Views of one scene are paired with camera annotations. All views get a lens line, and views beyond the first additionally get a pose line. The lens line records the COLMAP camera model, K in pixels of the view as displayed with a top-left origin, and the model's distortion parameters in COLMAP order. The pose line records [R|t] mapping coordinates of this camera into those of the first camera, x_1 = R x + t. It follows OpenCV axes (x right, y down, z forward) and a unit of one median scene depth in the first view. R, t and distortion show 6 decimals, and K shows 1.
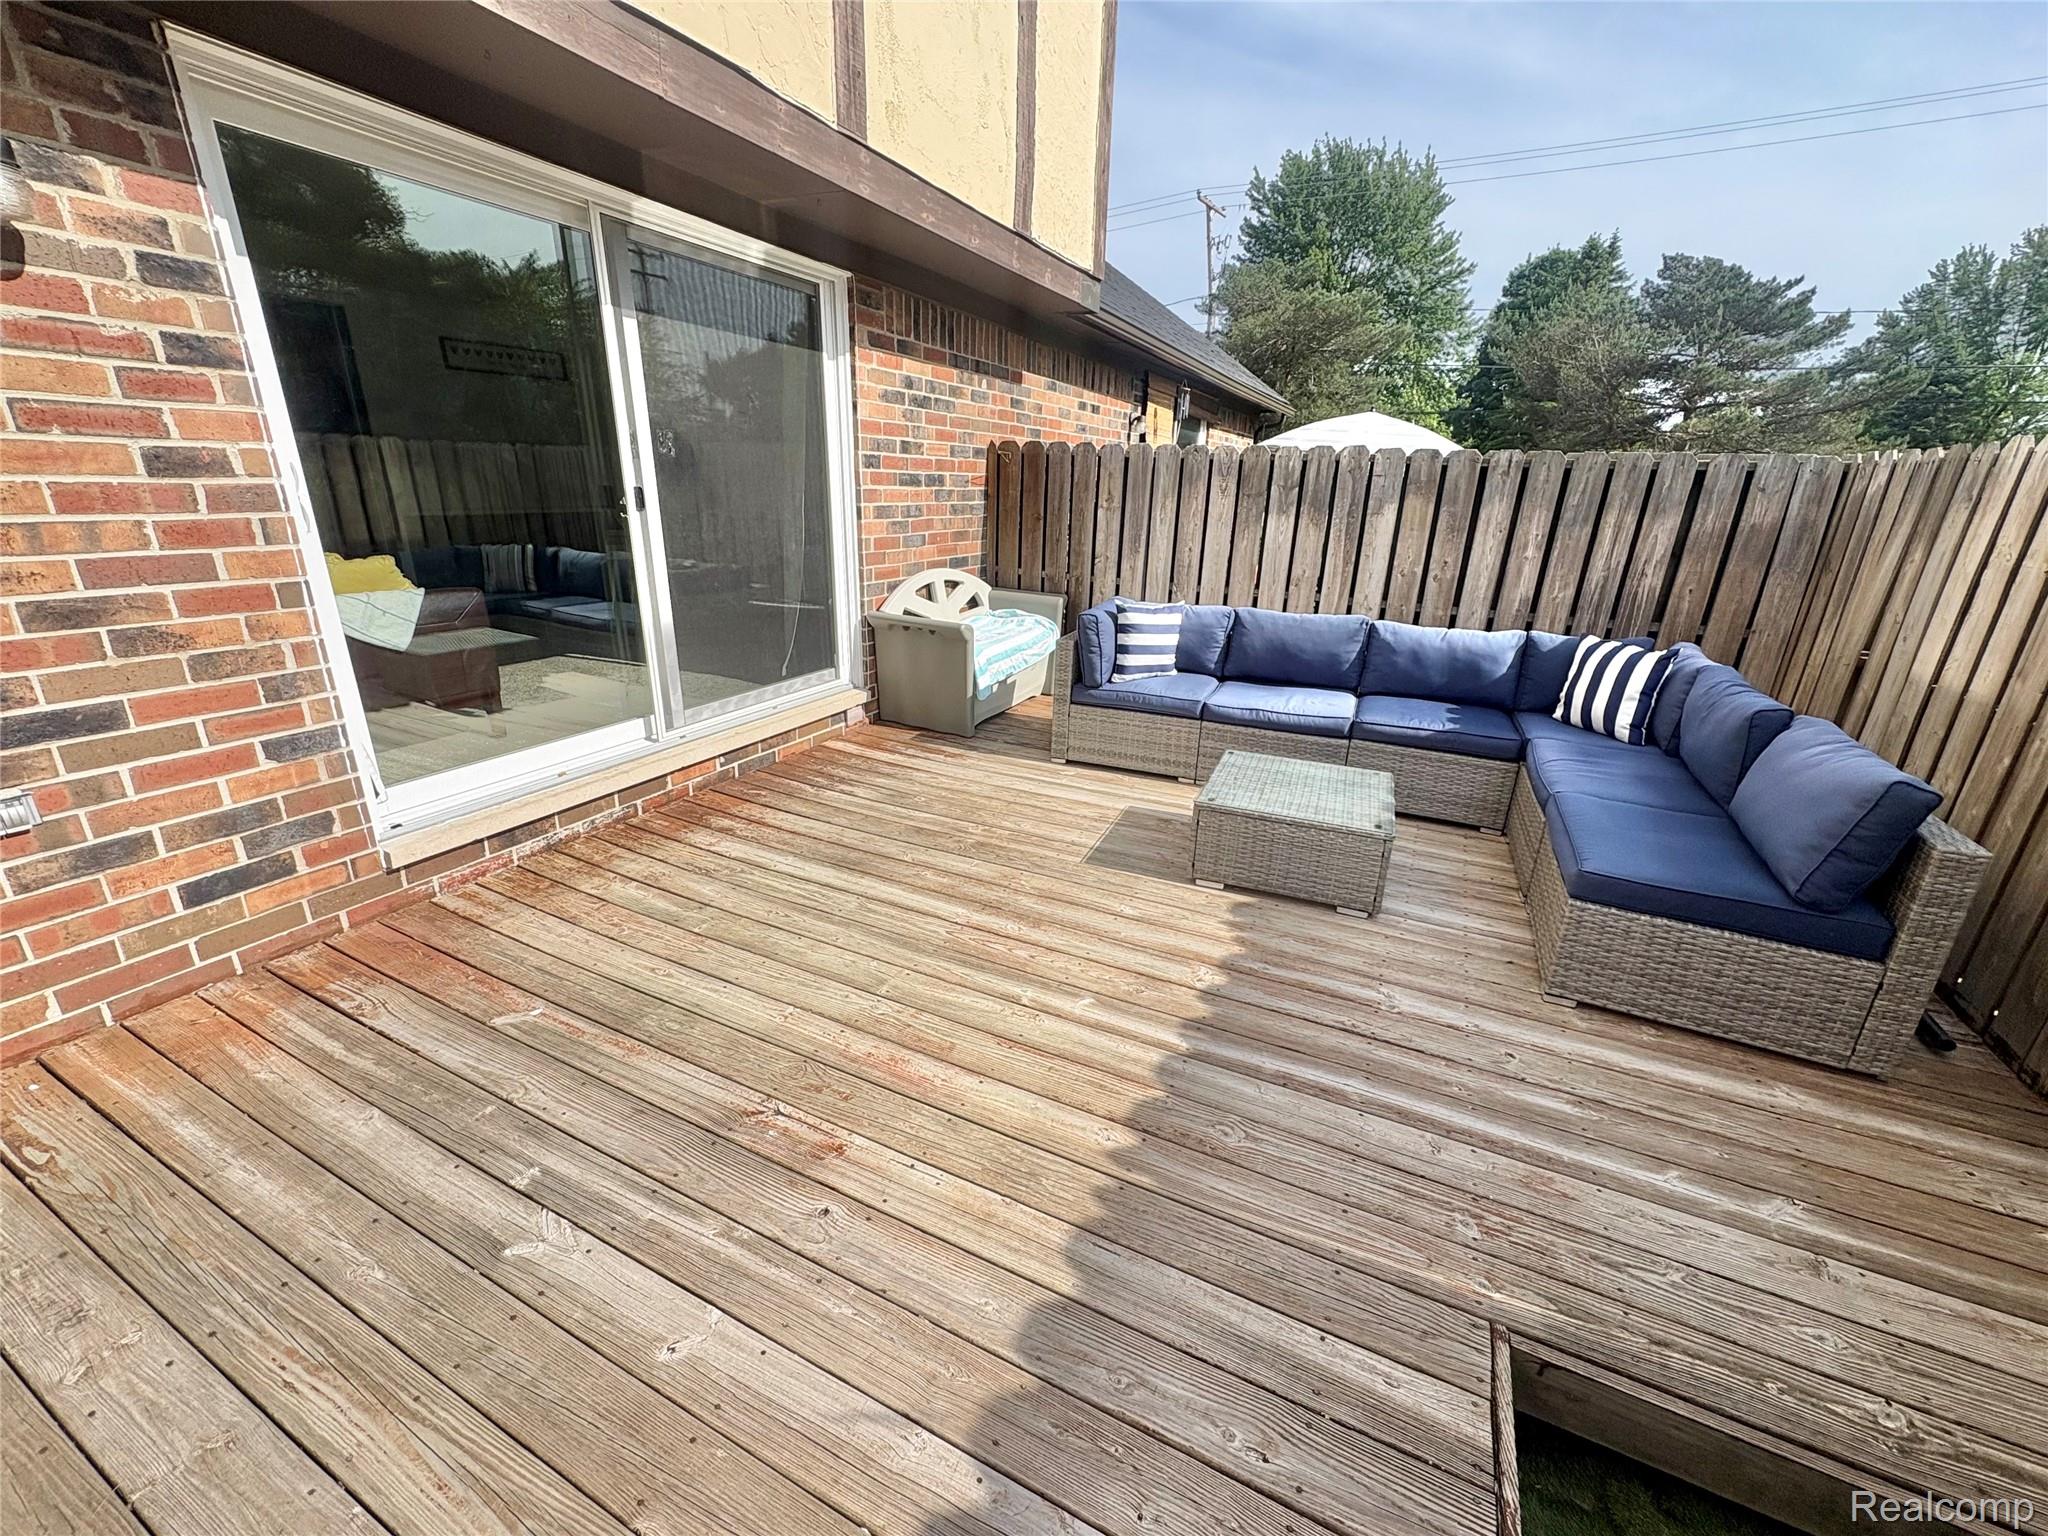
lens RADIAL K [[813.3, 0, 1021.5], [0, 813.3, 766.1], [0, 0, 1]] dist [-0.000203, -0.000071]
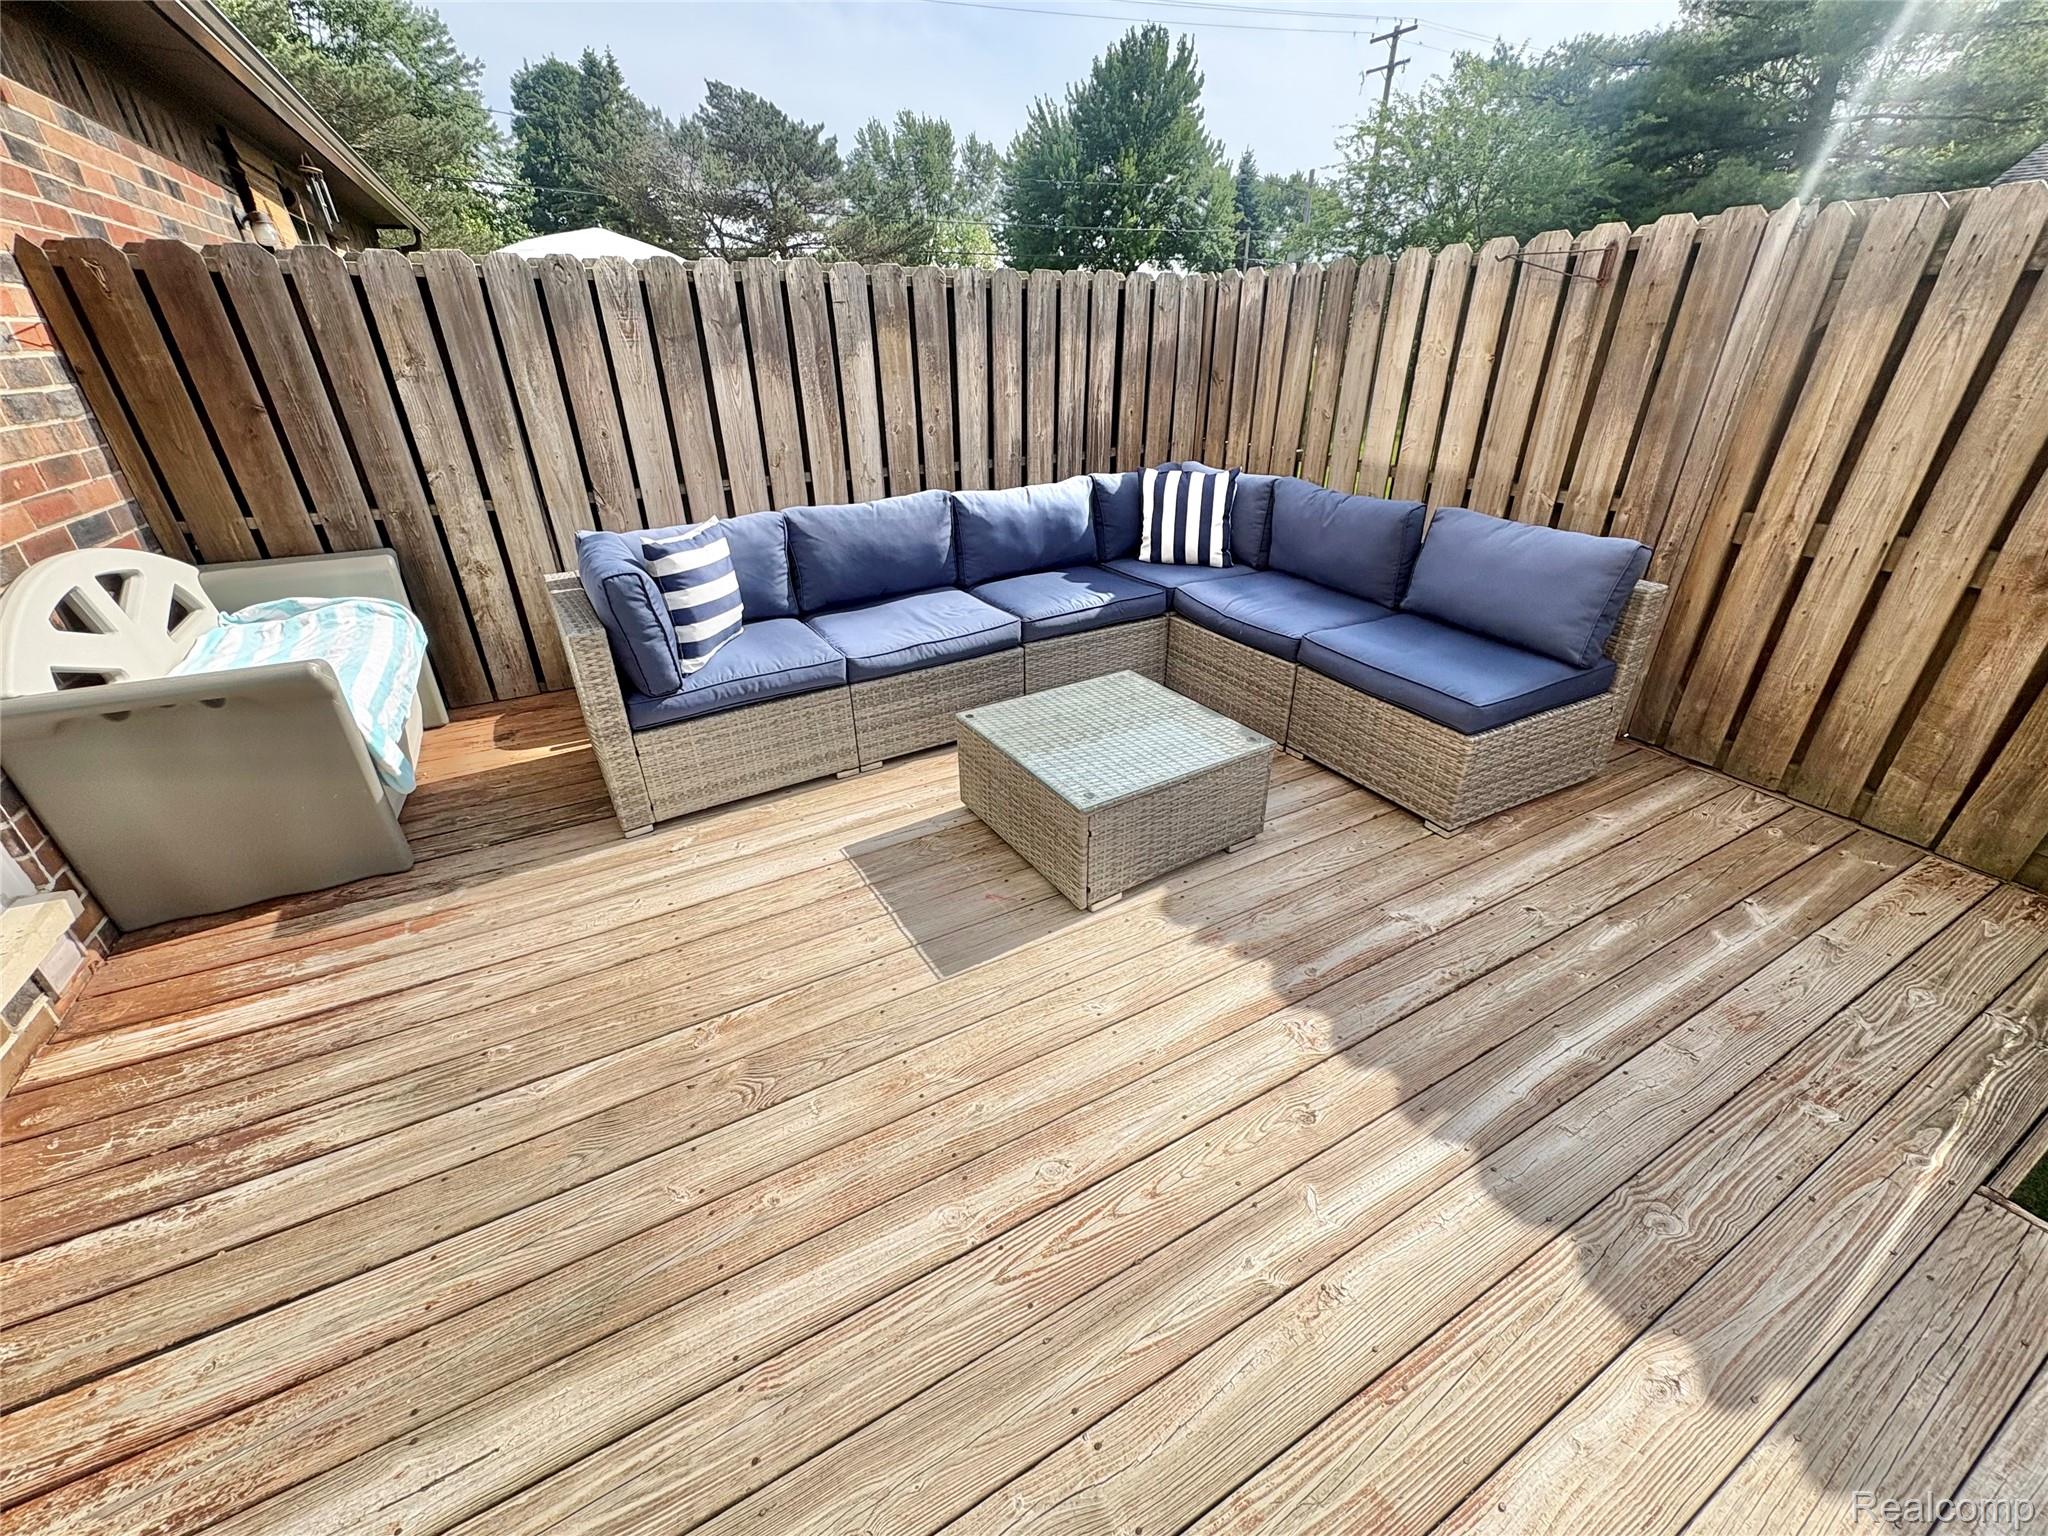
lens RADIAL K [[813.3, 0, 1033.2], [0, 813.3, 768.6], [0, 0, 1]] dist [-0.000203, -0.000071]
pose [[0.579637, -0.415359, 0.701069, -0.190831], [0.301004, 0.908629, 0.289464, -0.138195], [-0.757244, 0.043241, 0.651700, 0.422078]]
